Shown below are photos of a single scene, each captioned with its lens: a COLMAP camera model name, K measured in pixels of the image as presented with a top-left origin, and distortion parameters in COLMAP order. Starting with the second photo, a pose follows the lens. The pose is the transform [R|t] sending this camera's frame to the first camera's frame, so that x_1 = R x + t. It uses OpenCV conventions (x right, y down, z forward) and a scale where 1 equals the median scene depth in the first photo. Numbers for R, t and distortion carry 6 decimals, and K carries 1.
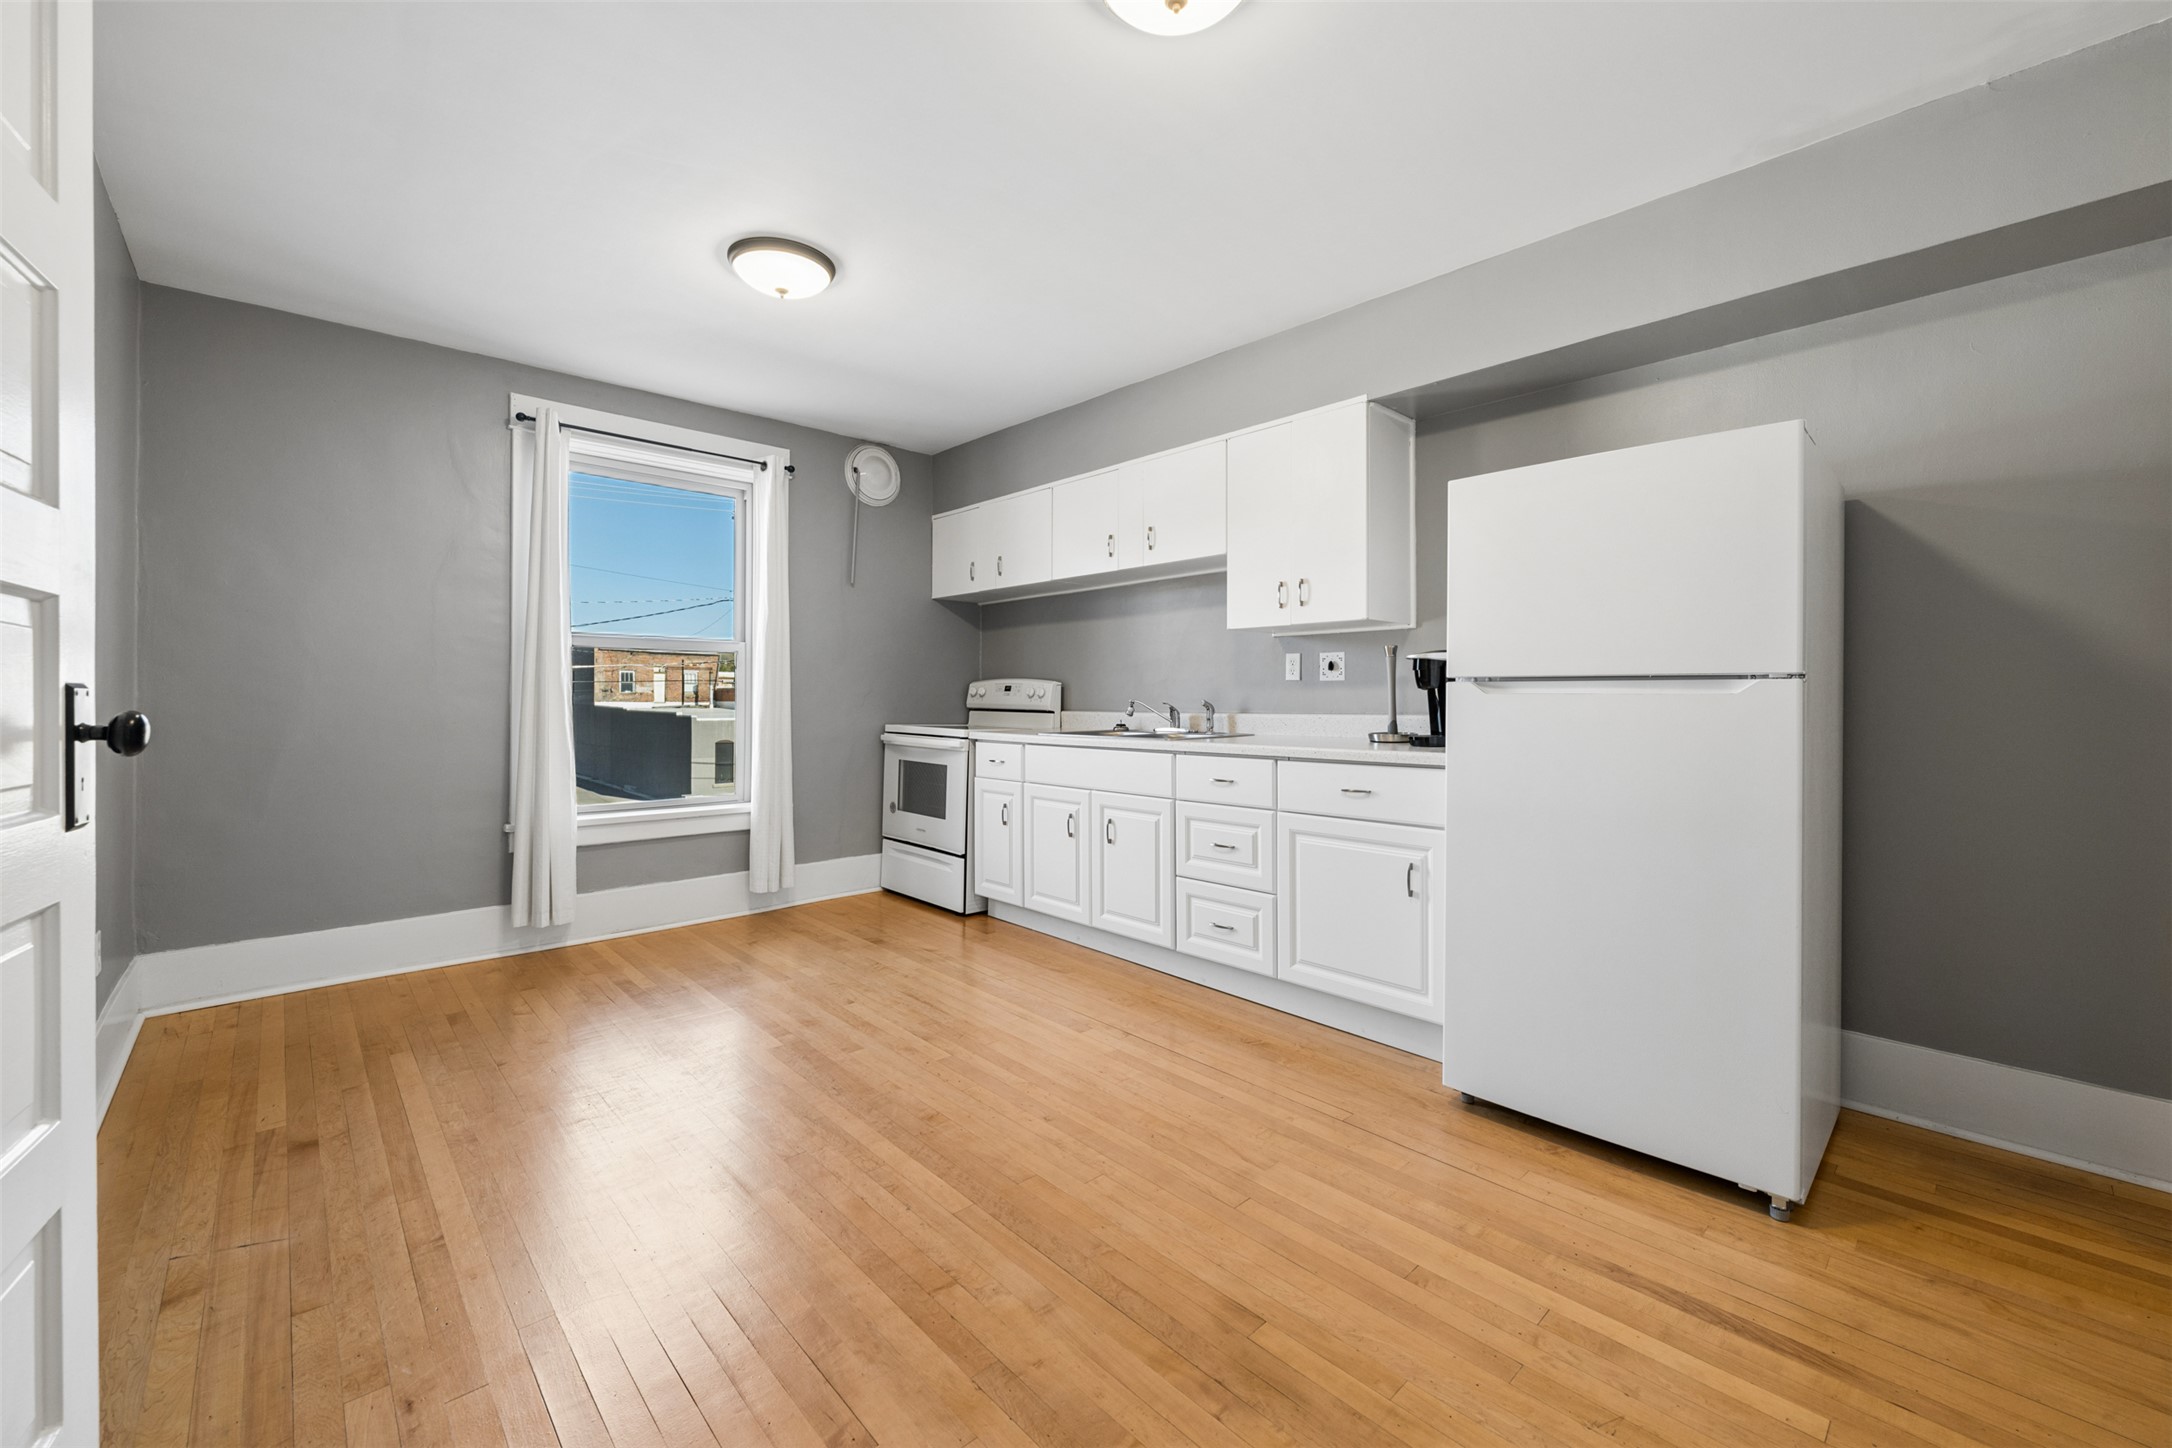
lens RADIAL K [[865.8, 0, 1083.3], [0, 865.8, 698.0], [0, 0, 1]] dist [-0.000580, -0.000100]
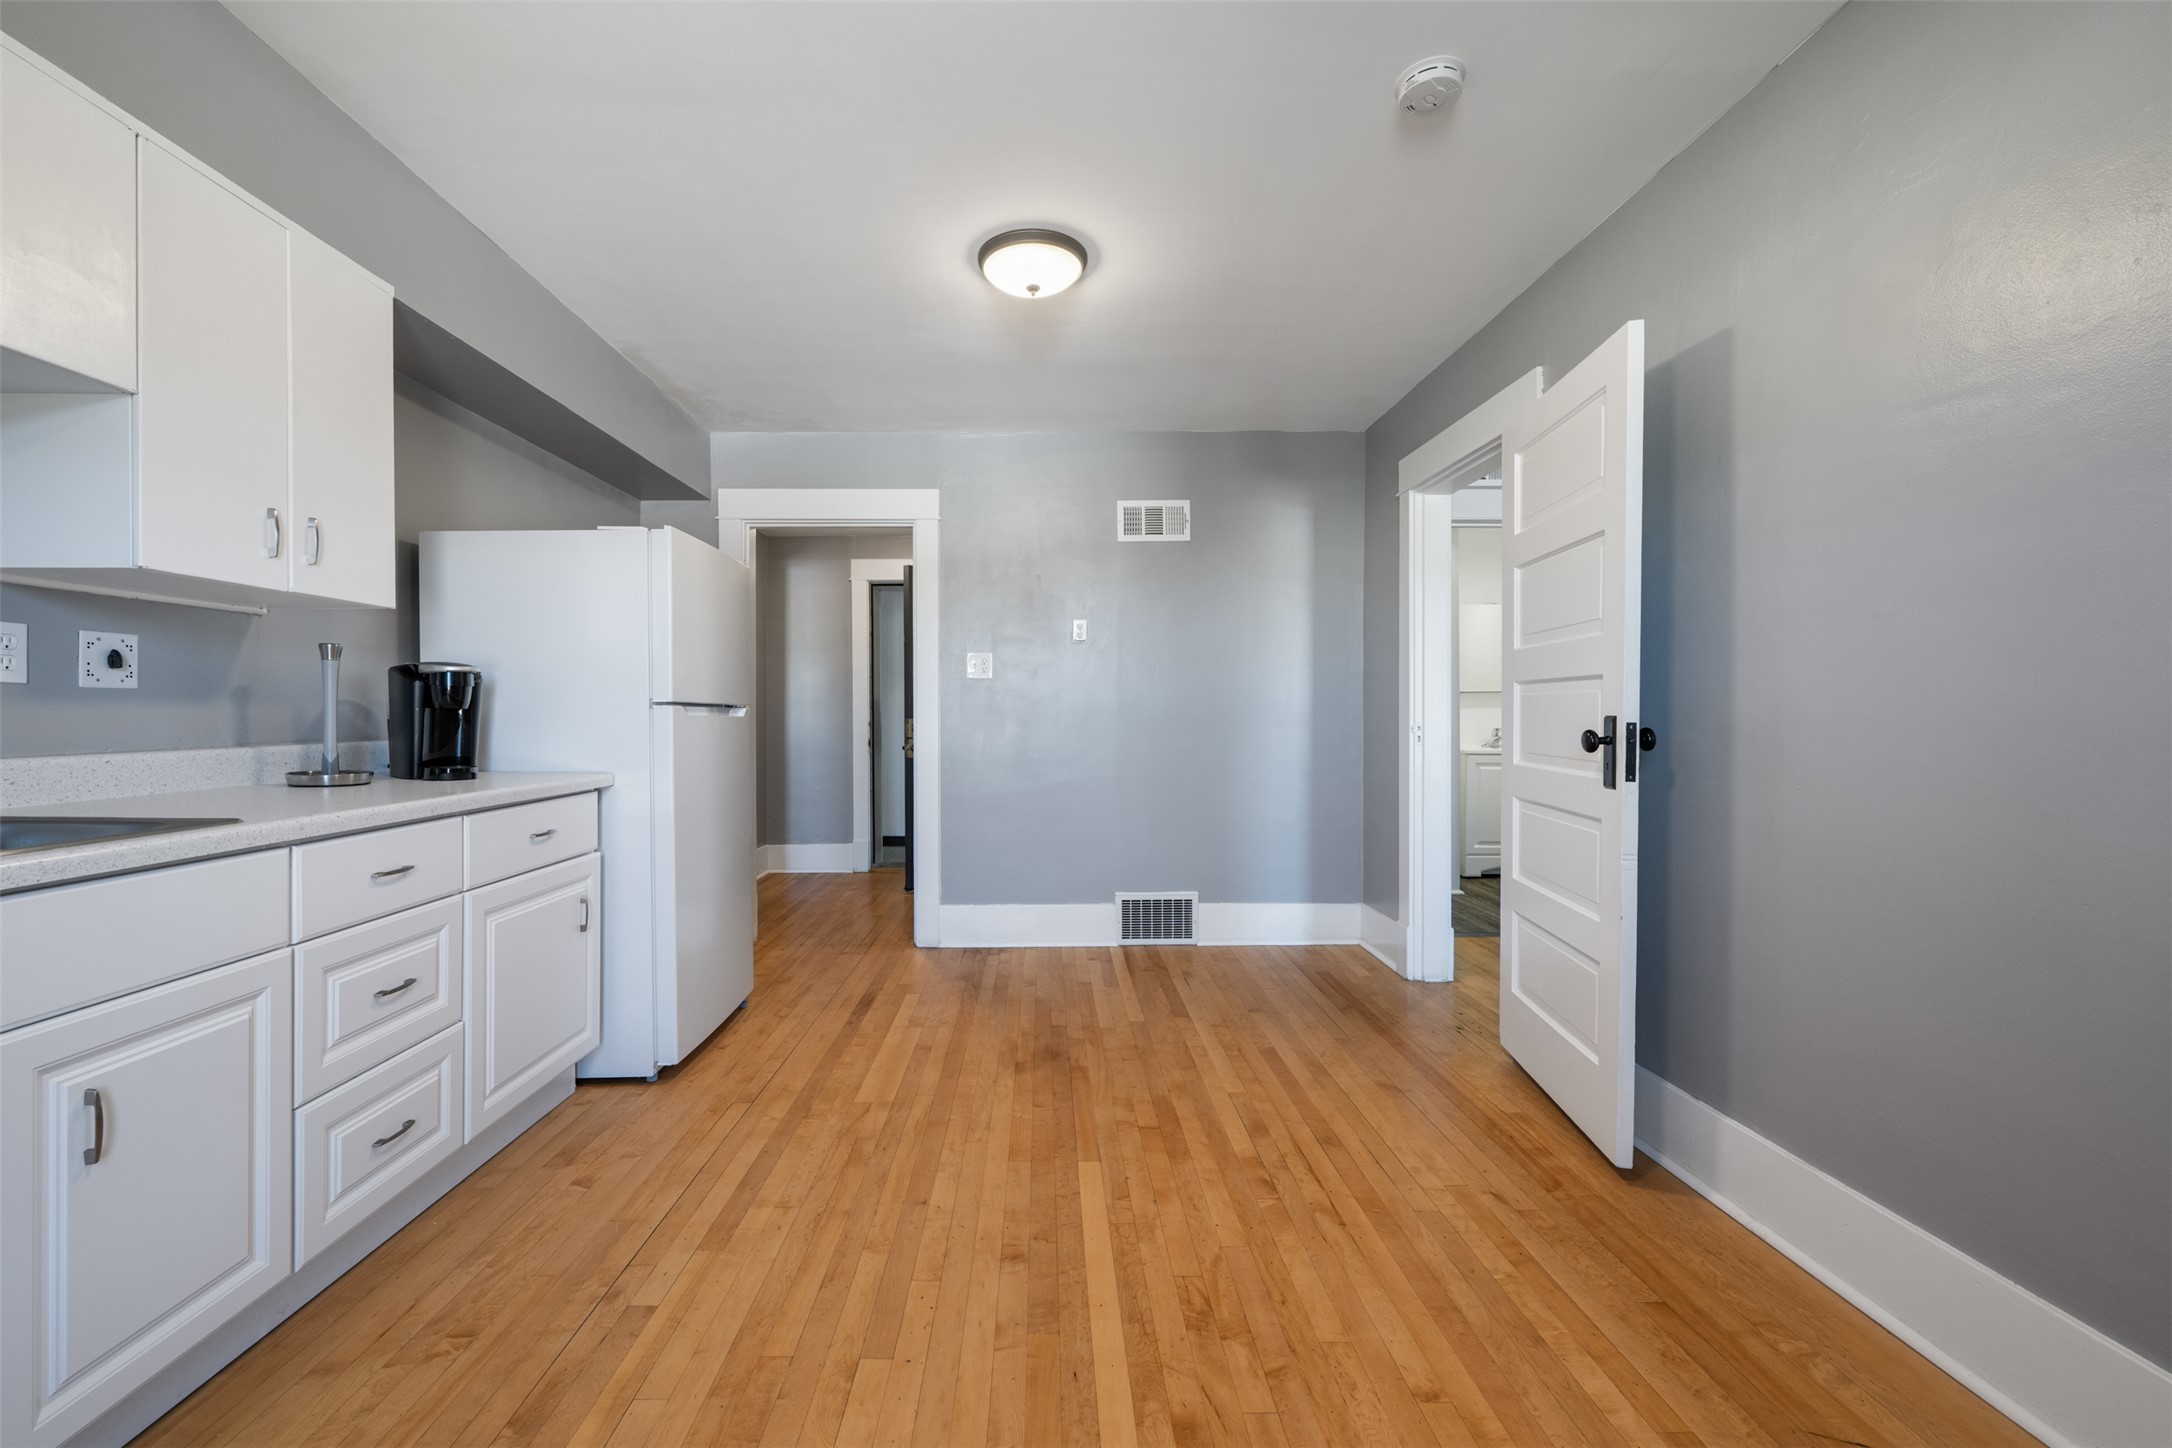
lens RADIAL K [[888.5, 0, 1052.9], [0, 888.5, 718.1], [0, 0, 1]] dist [-0.000044, -0.000006]
pose [[-0.742864, -0.004281, 0.669429, -0.680965], [-0.000900, 0.999985, 0.005396, -0.008262], [-0.669442, 0.003406, -0.742857, 1.454513]]
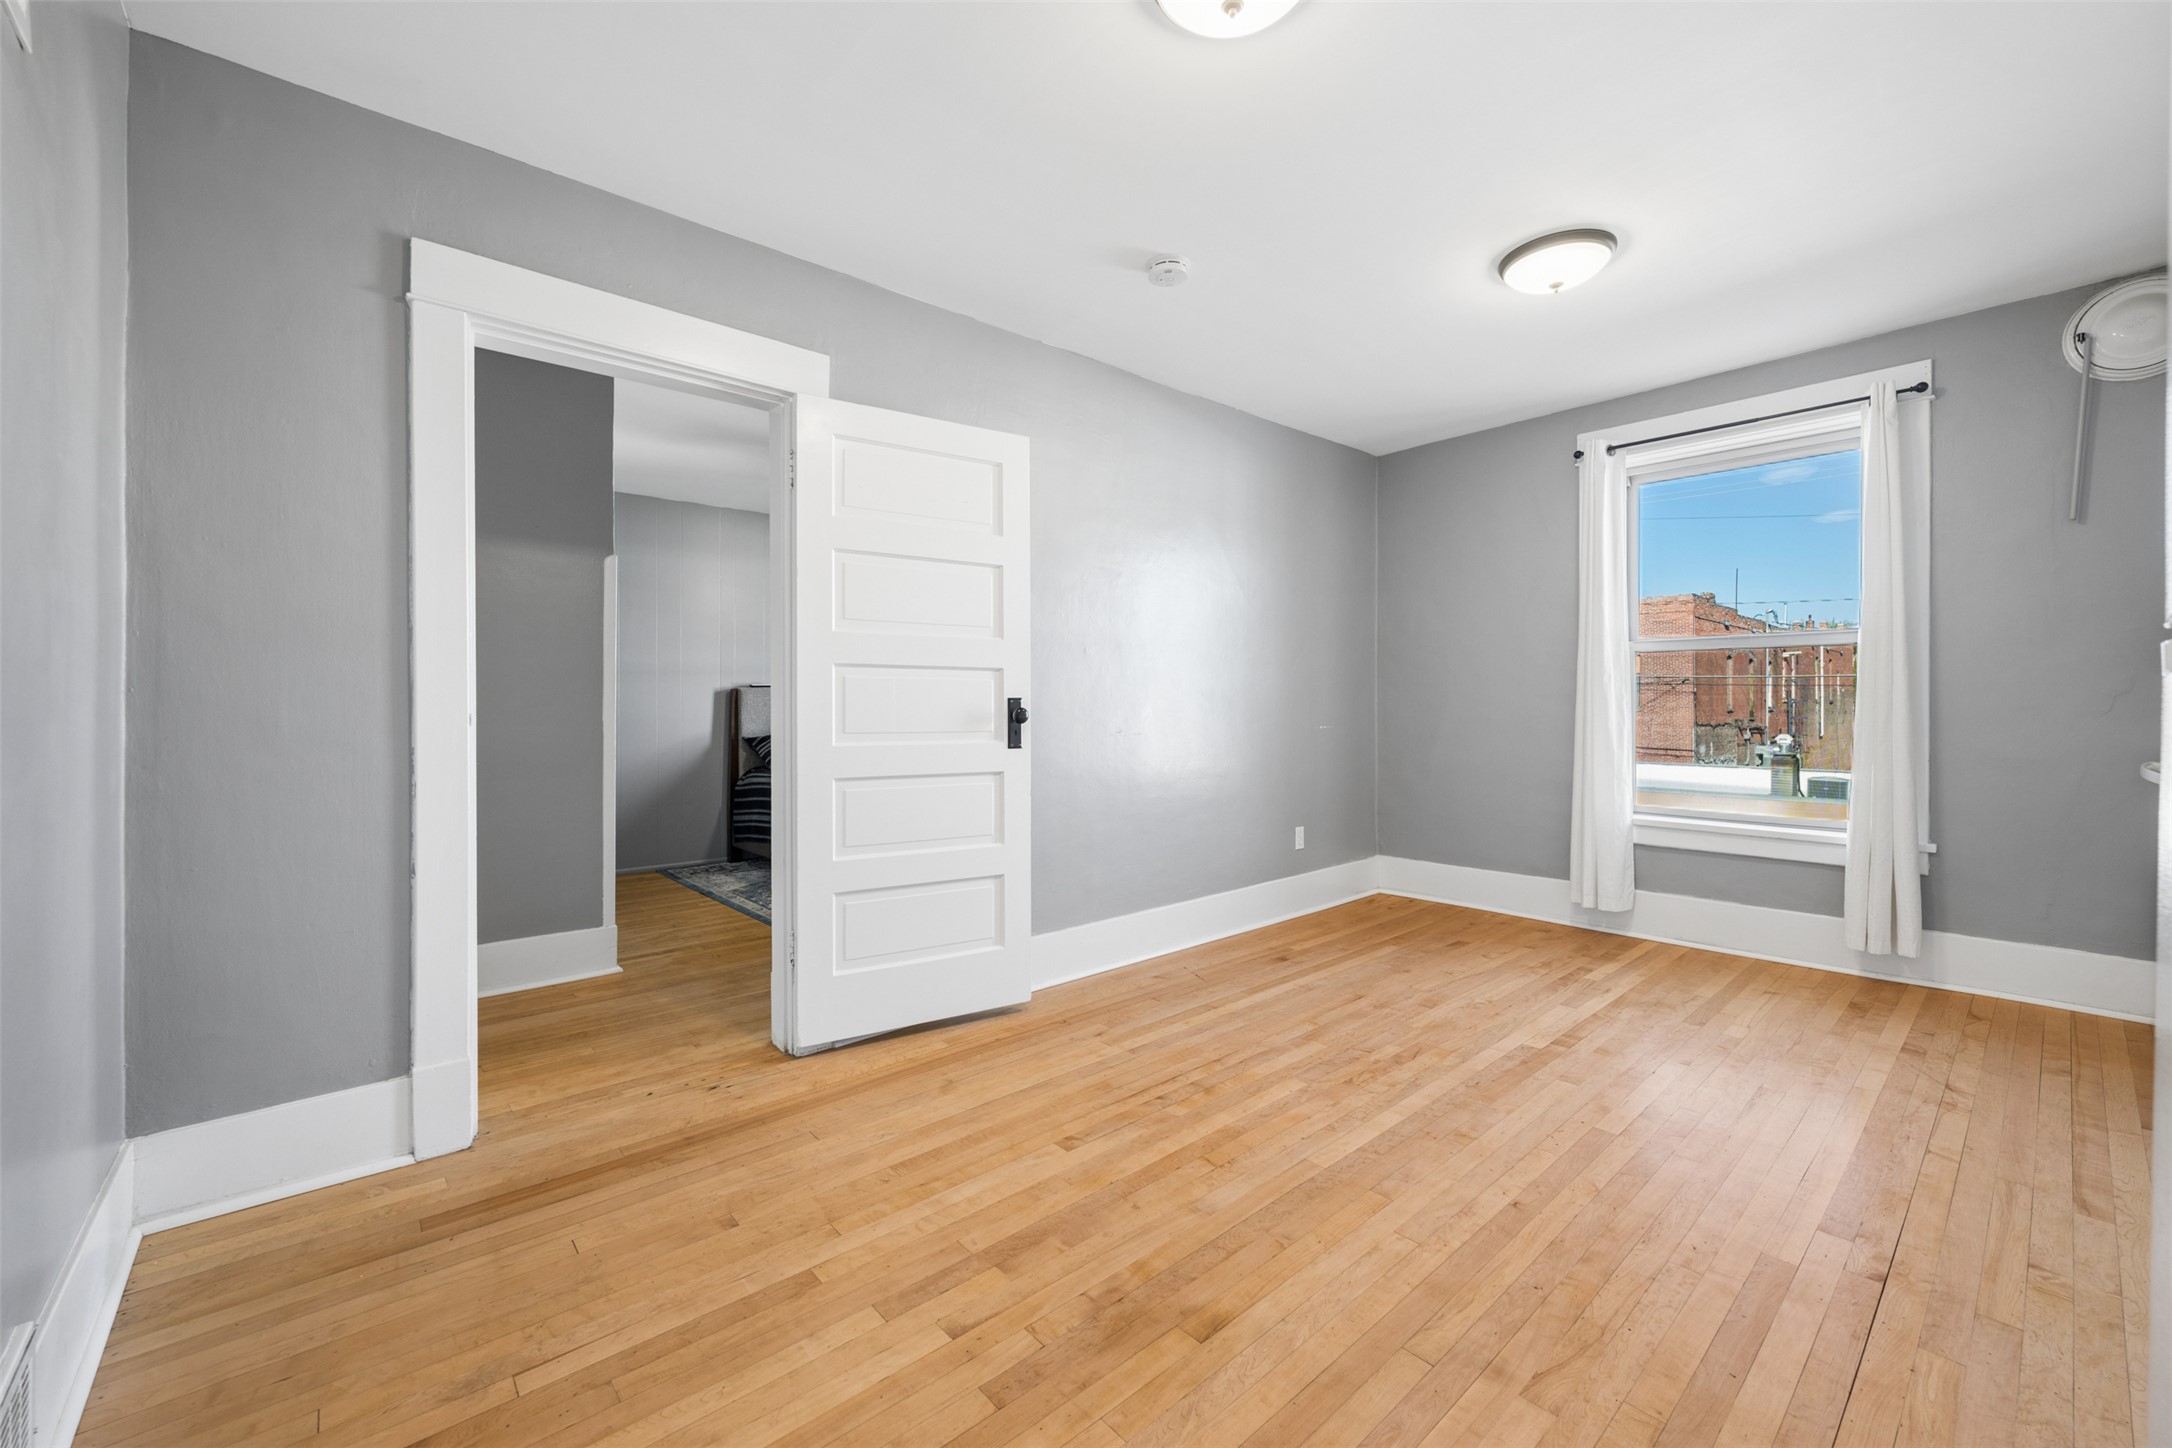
lens RADIAL K [[865.8, 0, 1083.3], [0, 865.8, 698.0], [0, 0, 1]] dist [-0.000580, -0.000100]
pose [[-0.025583, -0.008735, -0.999635, 0.739920], [0.002207, 0.999959, -0.008794, 0.005552], [0.999670, -0.002431, -0.025563, 0.558605]]
